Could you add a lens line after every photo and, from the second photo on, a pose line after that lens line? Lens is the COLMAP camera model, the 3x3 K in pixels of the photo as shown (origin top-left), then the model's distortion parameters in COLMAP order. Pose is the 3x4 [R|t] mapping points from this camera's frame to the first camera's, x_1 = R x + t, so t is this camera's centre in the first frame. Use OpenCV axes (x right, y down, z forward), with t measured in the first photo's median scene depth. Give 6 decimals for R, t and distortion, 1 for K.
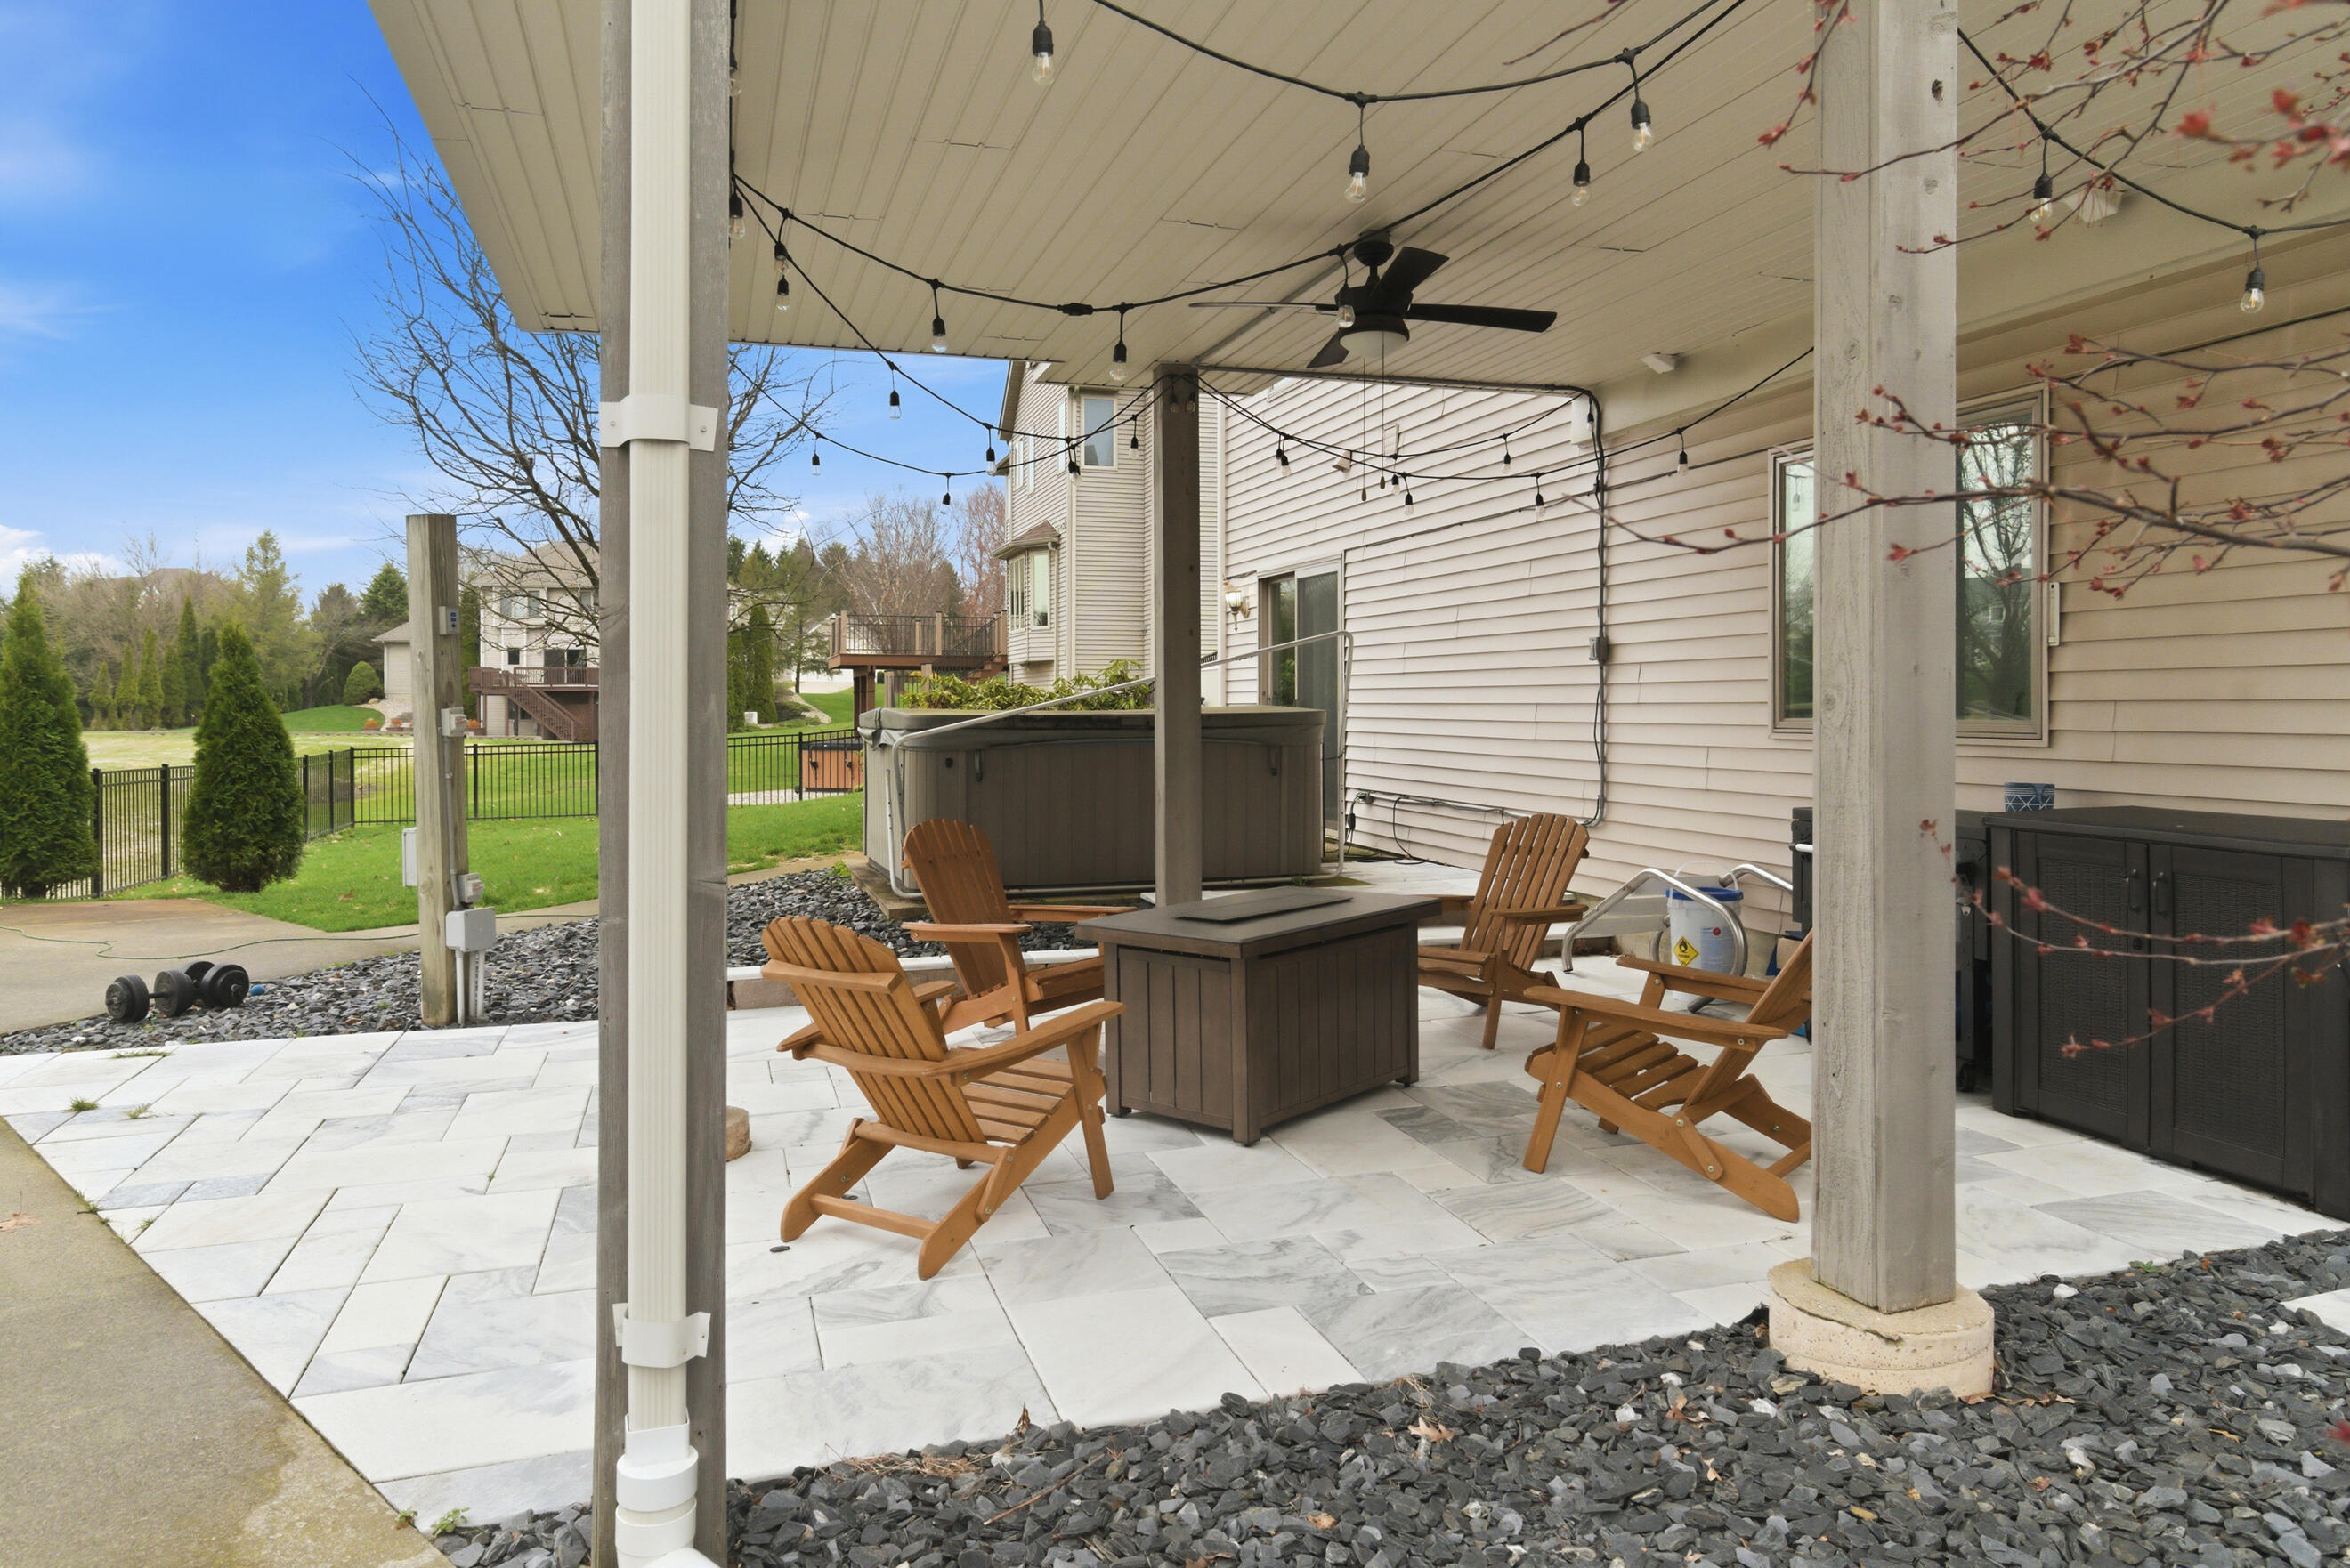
lens RADIAL K [[1514.5, 0, 1173.6], [0, 1514.5, 715.9], [0, 0, 1]] dist [0.008062, 0.002540]
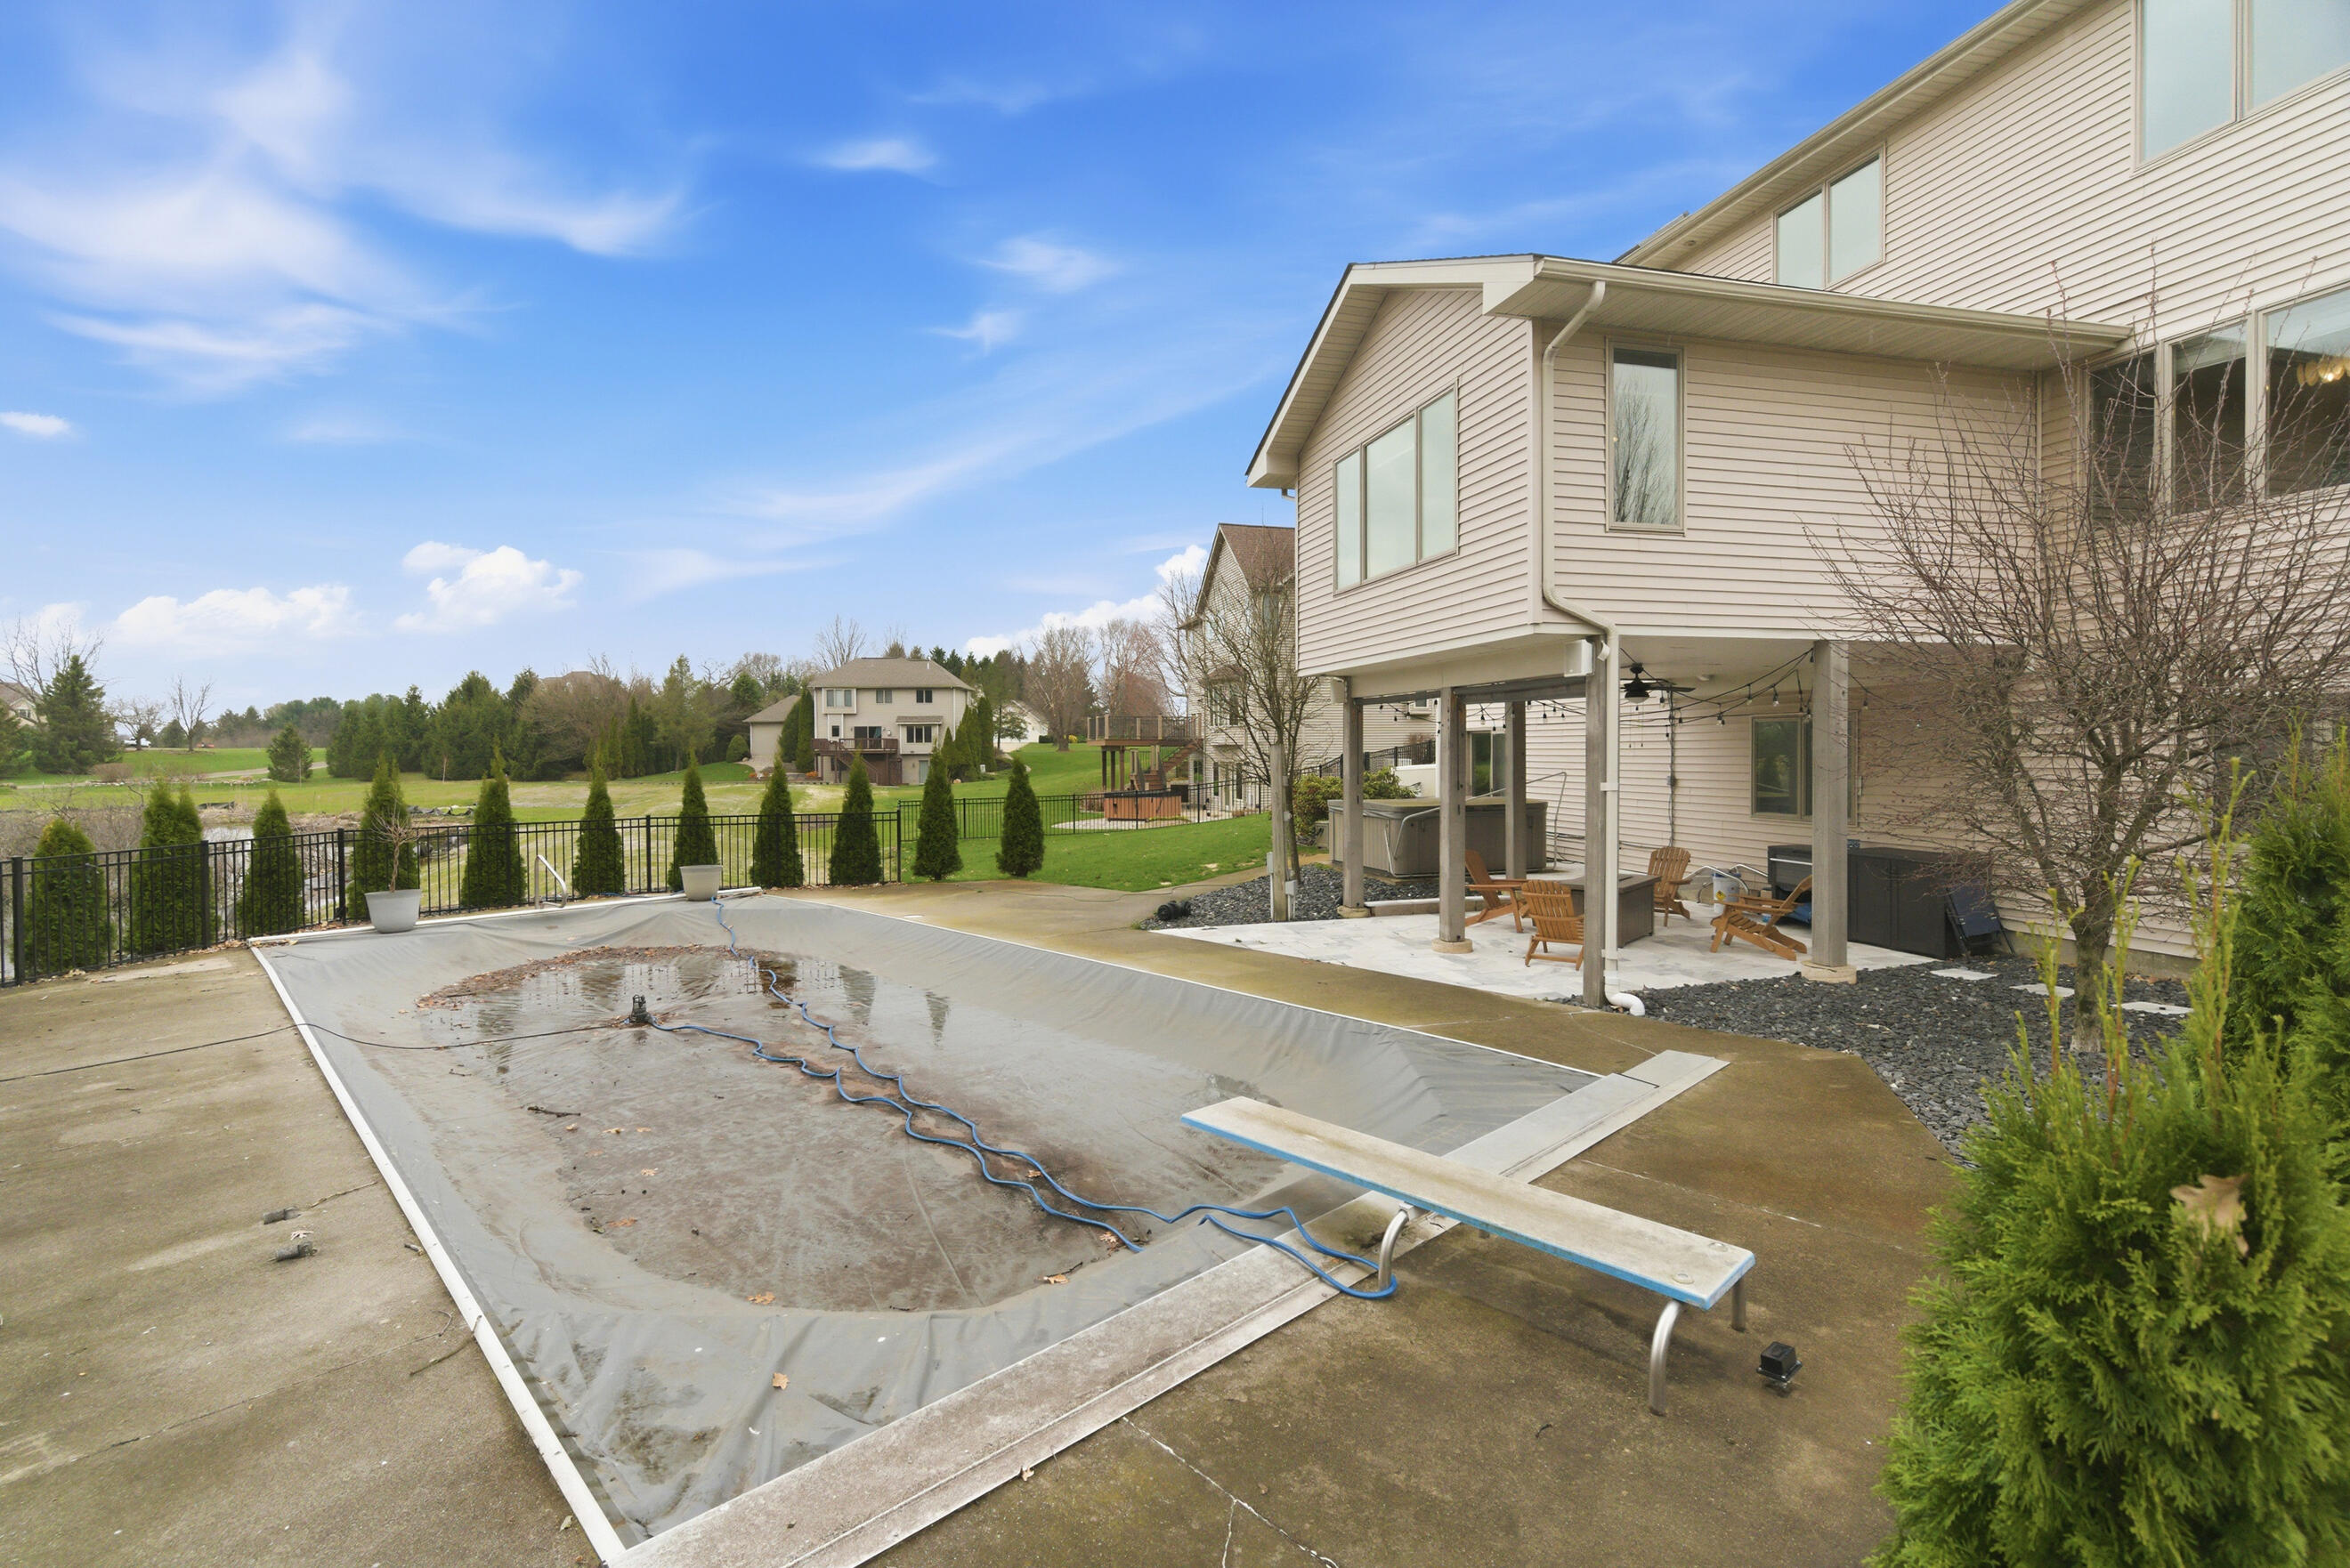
lens RADIAL K [[1023.5, 0, 1175.0], [0, 1023.5, 784.0], [0, 0, 1]] dist [-0.000160, 0.000017]
pose [[0.999591, -0.007408, -0.027617, -0.465239], [0.008108, 0.999646, 0.025321, -0.080362], [0.027420, -0.025535, 0.999298, -0.691866]]
